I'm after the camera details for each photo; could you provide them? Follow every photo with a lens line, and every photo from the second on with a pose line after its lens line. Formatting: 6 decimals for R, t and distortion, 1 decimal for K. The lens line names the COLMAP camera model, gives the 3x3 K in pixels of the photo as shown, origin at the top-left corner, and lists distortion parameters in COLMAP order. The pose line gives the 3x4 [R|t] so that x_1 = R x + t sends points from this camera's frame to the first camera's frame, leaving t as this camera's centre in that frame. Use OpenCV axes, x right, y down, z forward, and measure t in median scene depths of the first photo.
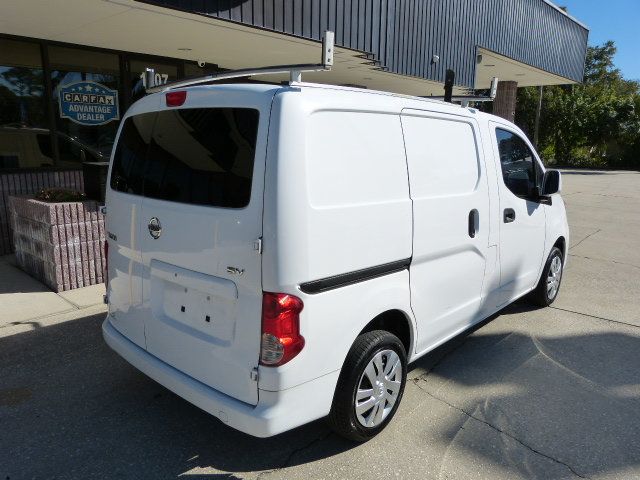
lens RADIAL K [[483.6, 0, 322.1], [0, 483.6, 239.9], [0, 0, 1]] dist [-0.031718, 0.008048]
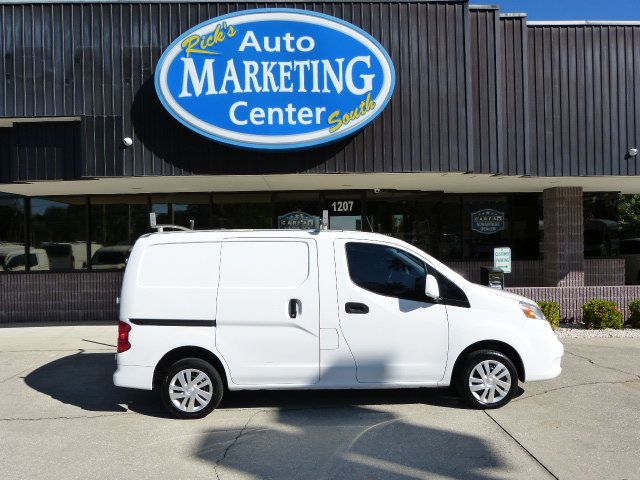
lens RADIAL K [[483.6, 0, 317.5], [0, 483.6, 242.0], [0, 0, 1]] dist [-0.031718, 0.008048]
pose [[0.686448, -0.023269, -0.726807, 1.156919], [-0.121363, 0.981804, -0.146056, -0.021302], [0.716980, 0.188467, 0.671133, 0.015297]]
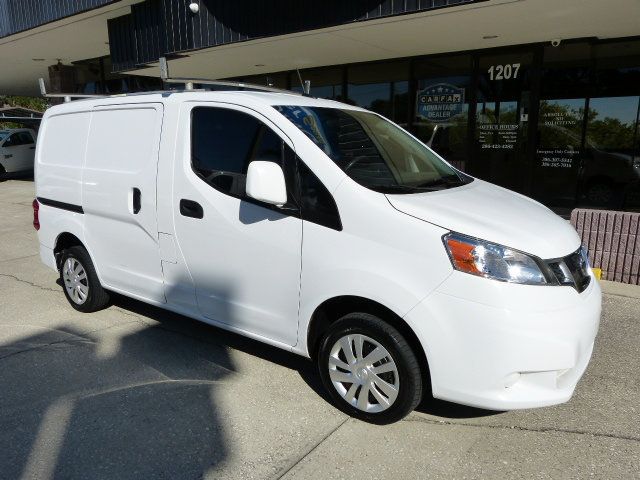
lens RADIAL K [[483.6, 0, 319.7], [0, 483.6, 239.8], [0, 0, 1]] dist [-0.031718, 0.008048]
pose [[0.103285, 0.190821, -0.976176, 1.153275], [-0.194536, 0.966346, 0.168317, -0.170956], [0.975443, 0.172516, 0.136931, 1.017953]]
